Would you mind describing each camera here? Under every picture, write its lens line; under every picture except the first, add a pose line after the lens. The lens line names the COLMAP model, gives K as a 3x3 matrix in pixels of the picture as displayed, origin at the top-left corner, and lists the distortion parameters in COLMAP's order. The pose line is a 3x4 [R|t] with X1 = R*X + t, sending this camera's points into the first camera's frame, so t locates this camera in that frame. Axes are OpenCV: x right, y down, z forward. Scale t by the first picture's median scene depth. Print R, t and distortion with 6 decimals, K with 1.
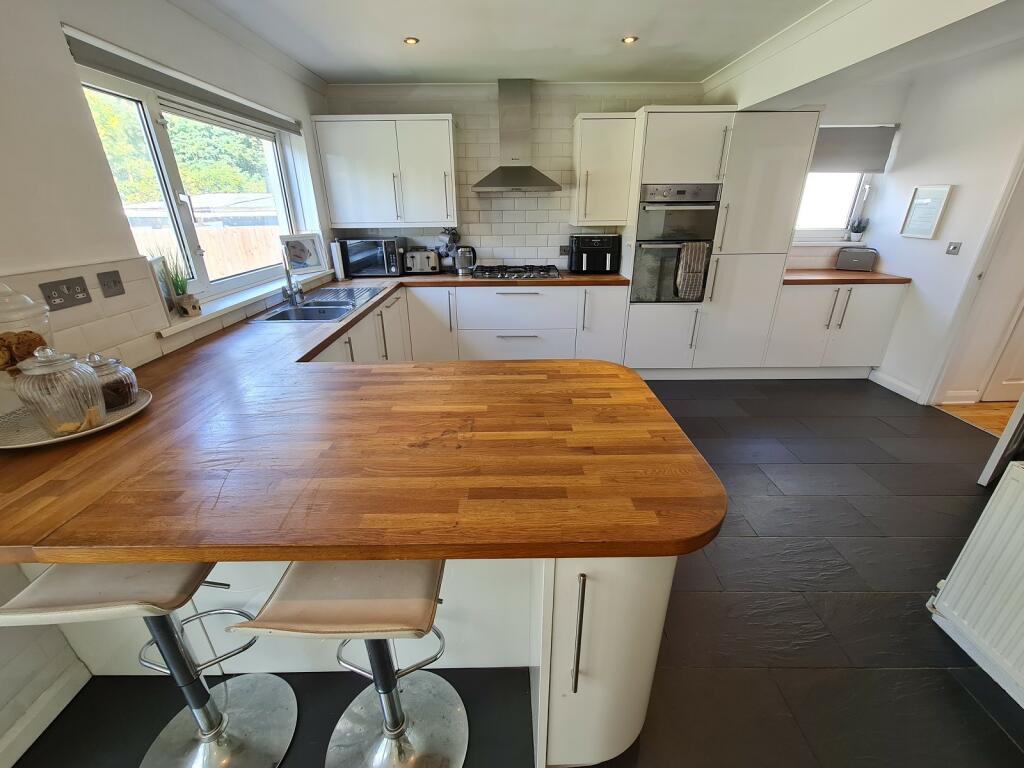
lens RADIAL K [[421.9, 0, 513.7], [0, 421.9, 383.7], [0, 0, 1]] dist [-0.004924, 0.001406]
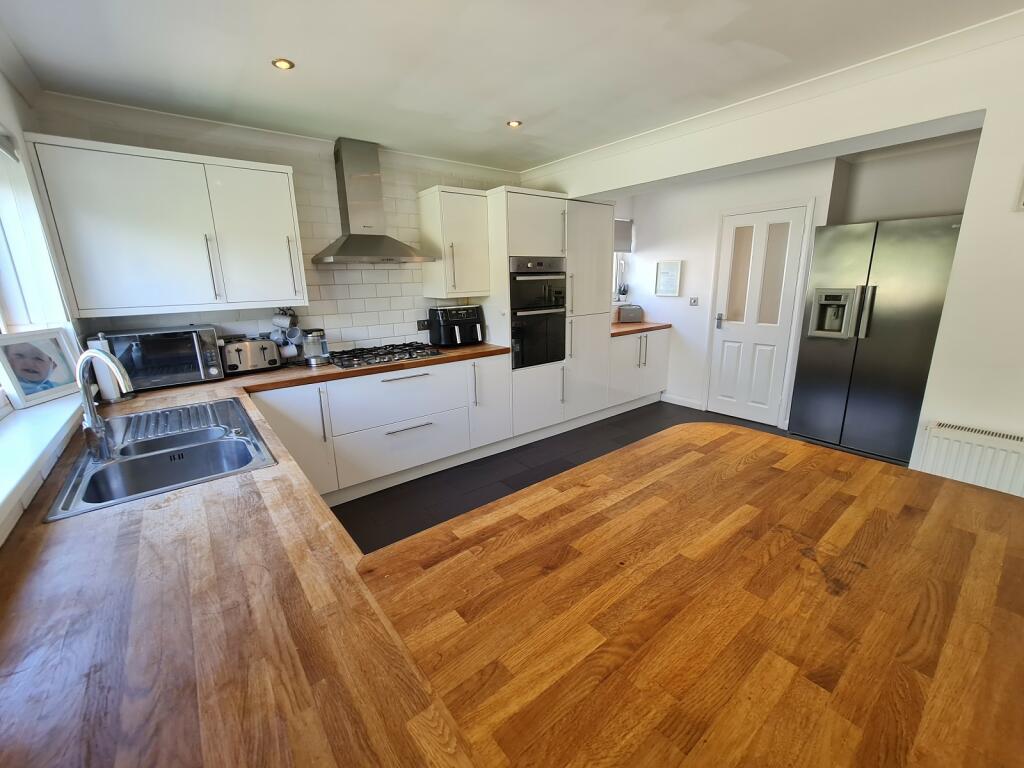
lens RADIAL K [[421.9, 0, 512.1], [0, 421.9, 383.2], [0, 0, 1]] dist [-0.004924, 0.001406]
pose [[0.790500, -0.158406, 0.591622, -0.315383], [0.255332, 0.963262, -0.083252, -0.079468], [-0.556700, 0.216871, 0.801905, 0.215501]]
